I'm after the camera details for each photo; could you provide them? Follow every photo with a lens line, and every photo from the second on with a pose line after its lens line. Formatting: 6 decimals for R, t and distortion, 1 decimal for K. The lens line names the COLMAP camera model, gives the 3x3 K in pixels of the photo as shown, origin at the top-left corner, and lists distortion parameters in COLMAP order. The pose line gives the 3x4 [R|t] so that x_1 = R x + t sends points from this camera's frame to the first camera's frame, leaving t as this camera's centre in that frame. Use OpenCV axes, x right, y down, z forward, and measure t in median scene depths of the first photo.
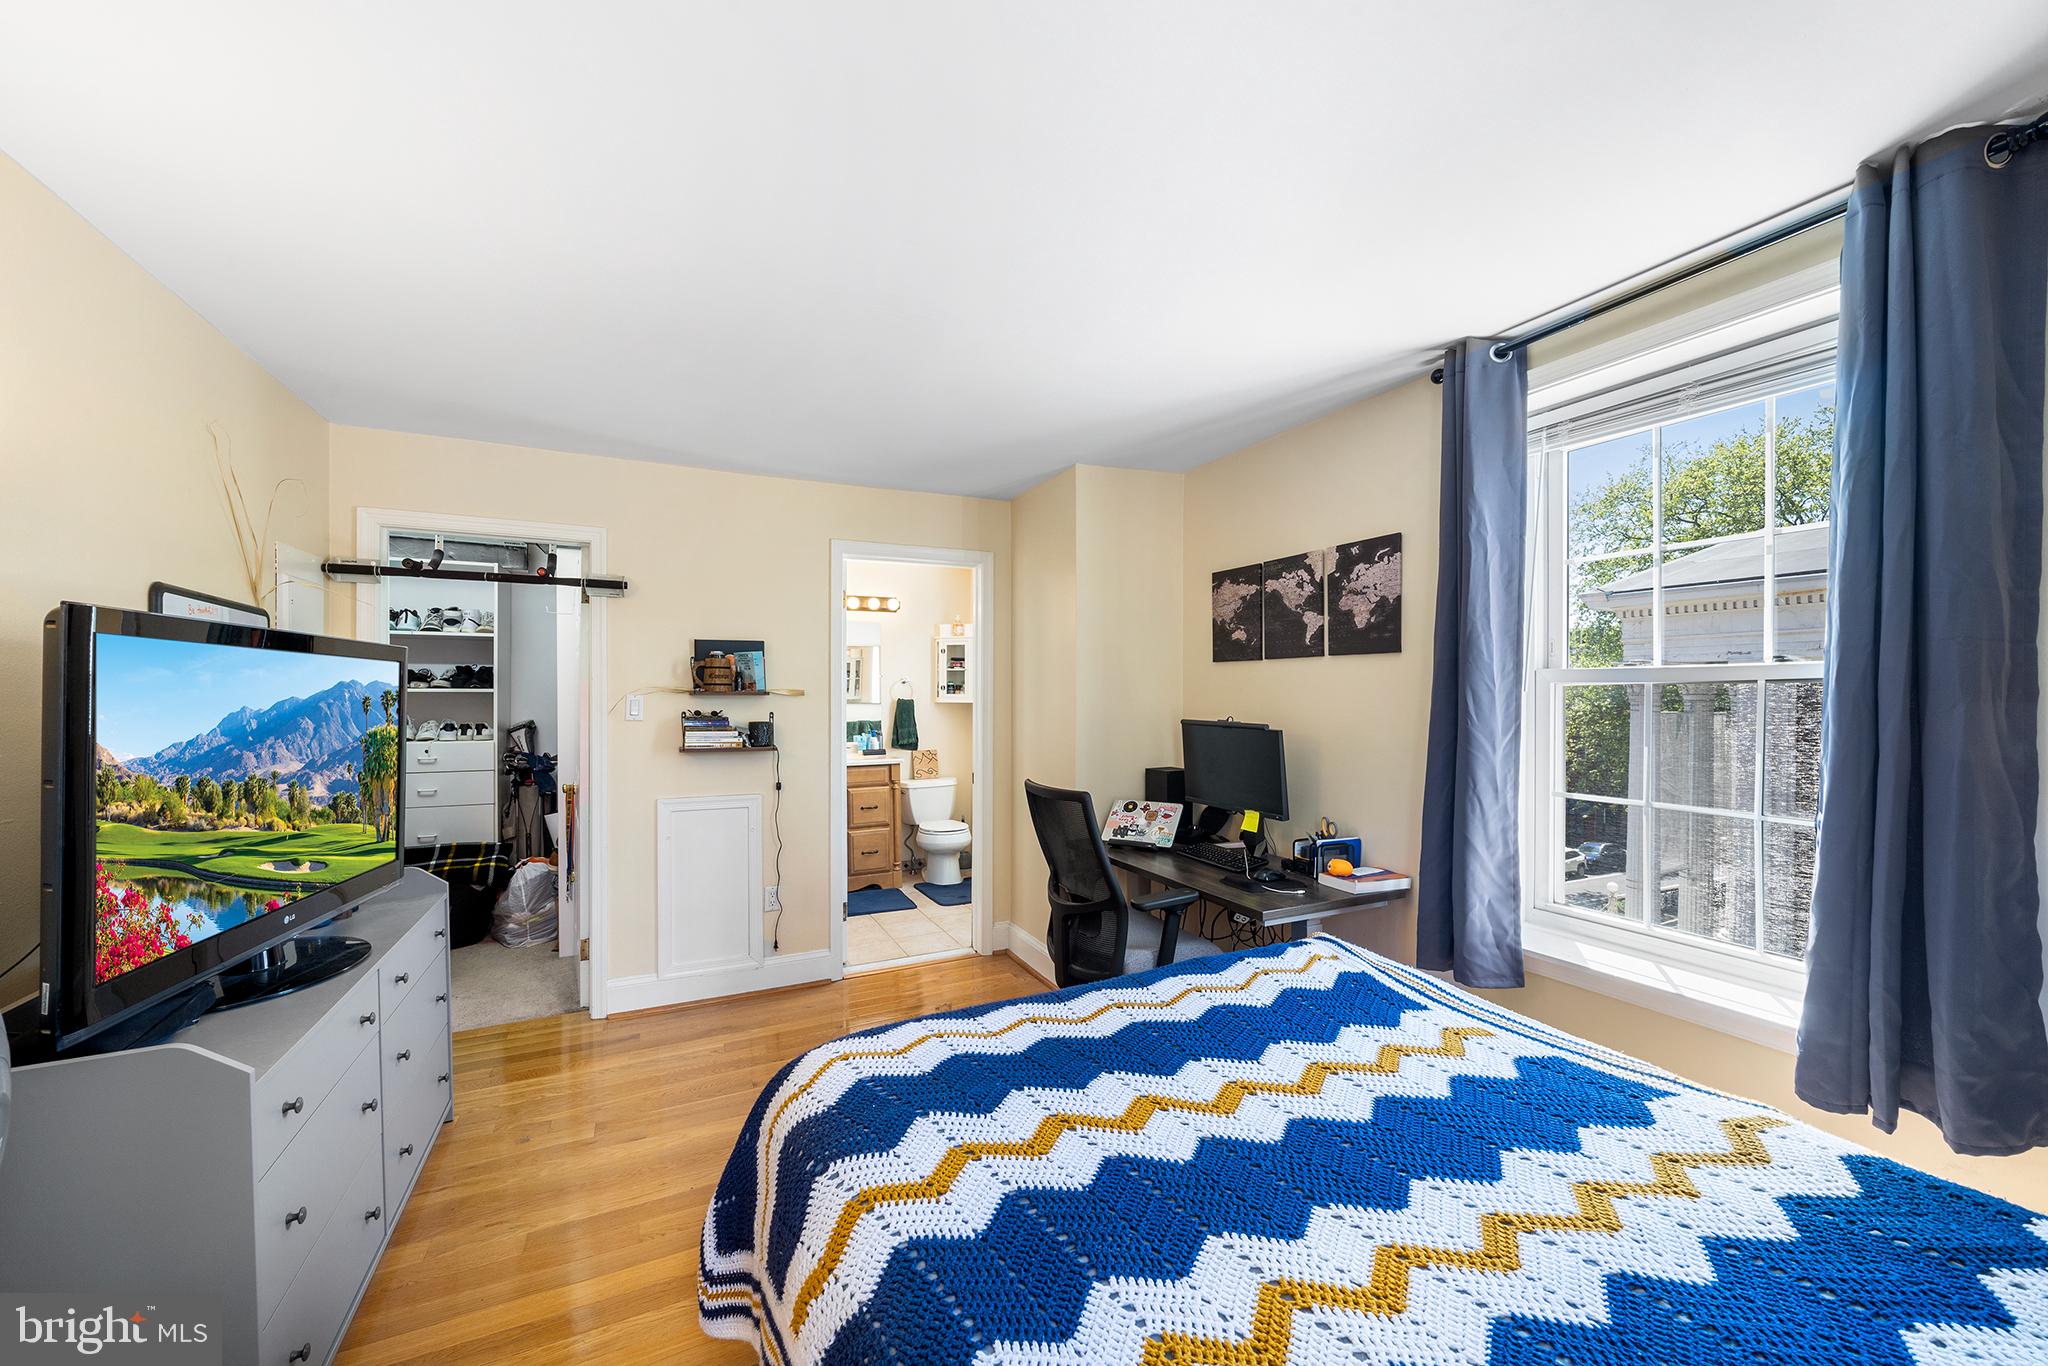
lens RADIAL K [[799.1, 0, 1032.0], [0, 799.1, 686.5], [0, 0, 1]] dist [0.001340, 0.000005]
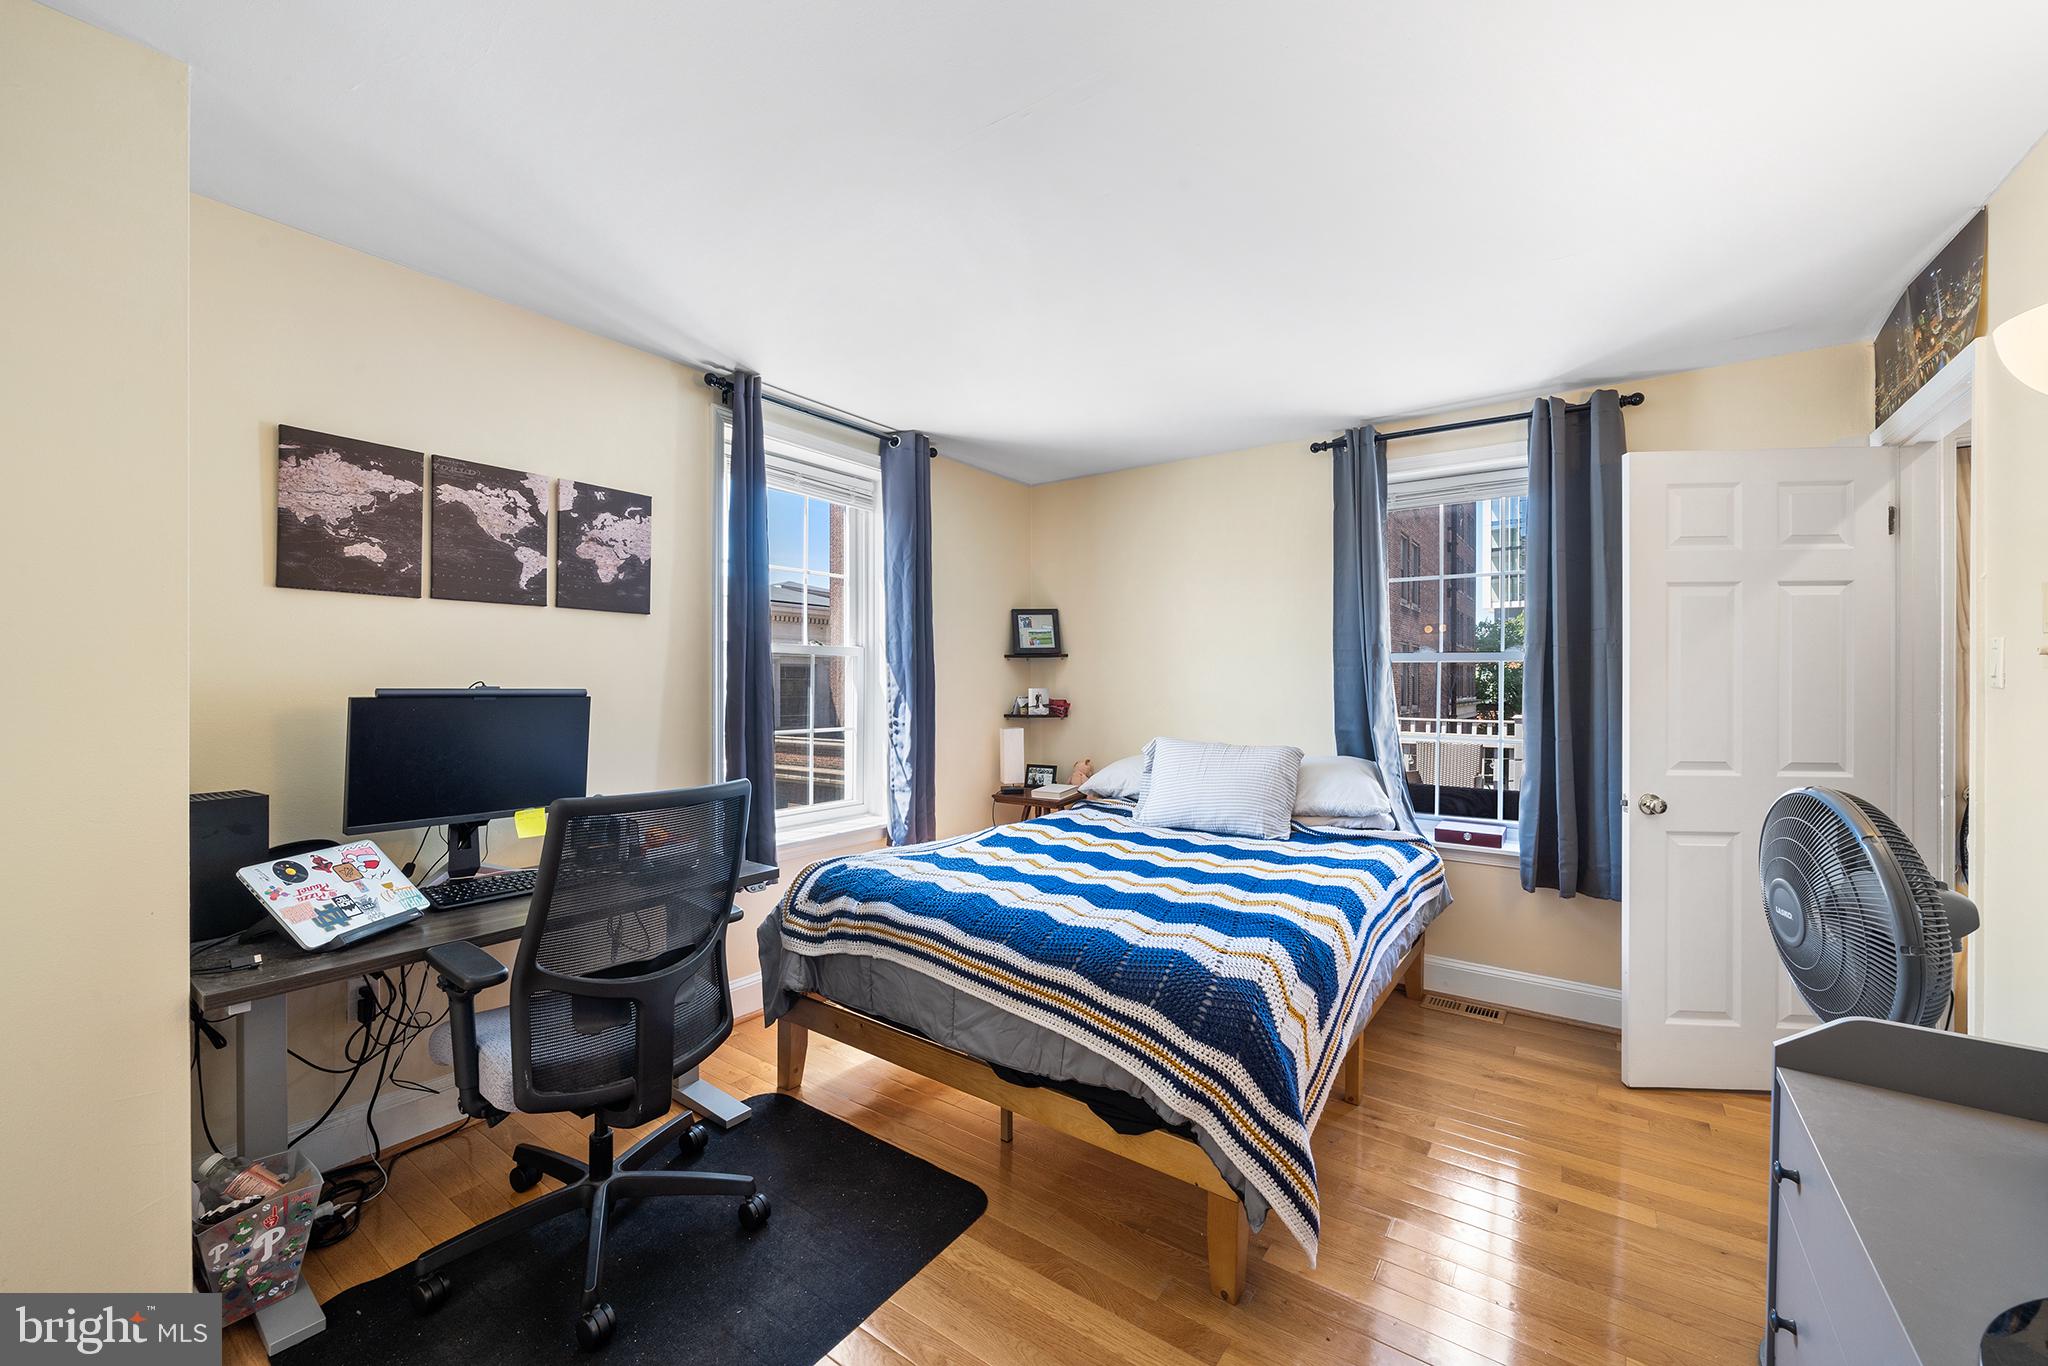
lens RADIAL K [[799.1, 0, 1026.0], [0, 799.1, 686.9], [0, 0, 1]] dist [0.001340, 0.000005]
pose [[-0.492315, 0.002317, 0.870414, -0.588759], [0.002072, 0.999997, -0.001490, 0.045944], [-0.870415, 0.001070, -0.492318, 0.973906]]
